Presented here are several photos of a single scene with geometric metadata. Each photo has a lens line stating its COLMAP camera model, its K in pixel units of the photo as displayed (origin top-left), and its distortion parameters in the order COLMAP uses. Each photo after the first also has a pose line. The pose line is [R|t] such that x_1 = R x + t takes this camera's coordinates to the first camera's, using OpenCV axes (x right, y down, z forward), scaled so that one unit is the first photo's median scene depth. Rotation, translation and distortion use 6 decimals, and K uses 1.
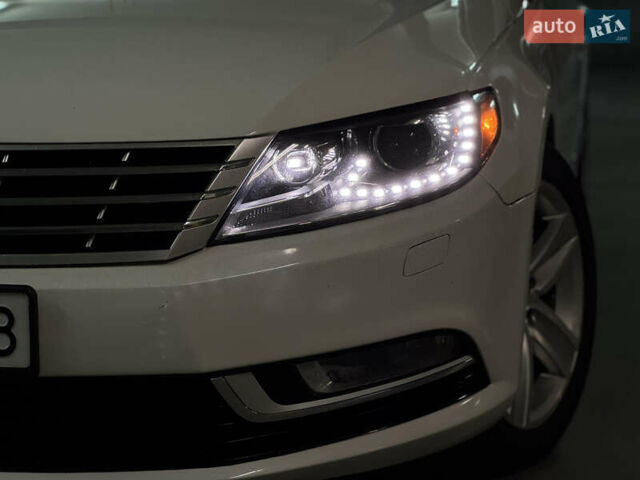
lens RADIAL K [[1465.1, 0, 320.0], [0, 1465.1, 240.0], [0, 0, 1]] dist [-0.477673, 10.291886]
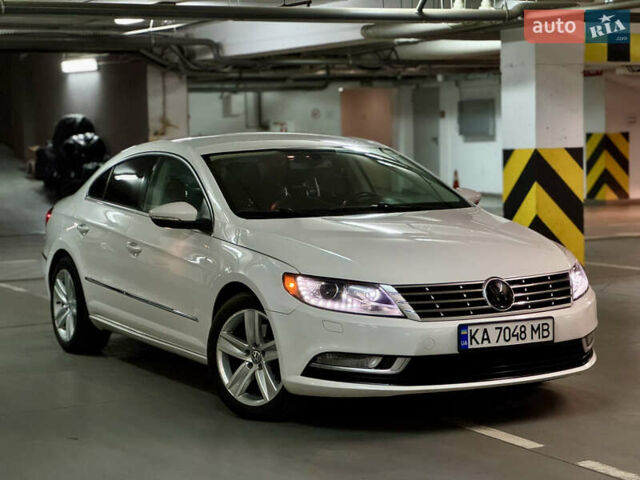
lens RADIAL K [[1465.1, 0, 320.0], [0, 1465.1, 240.0], [0, 0, 1]] dist [-0.477673, 10.291886]
pose [[0.761131, -0.054776, 0.646280, -2.685805], [0.129508, 0.989197, -0.068681, 0.018559], [-0.635537, 0.135974, 0.760003, -1.218386]]
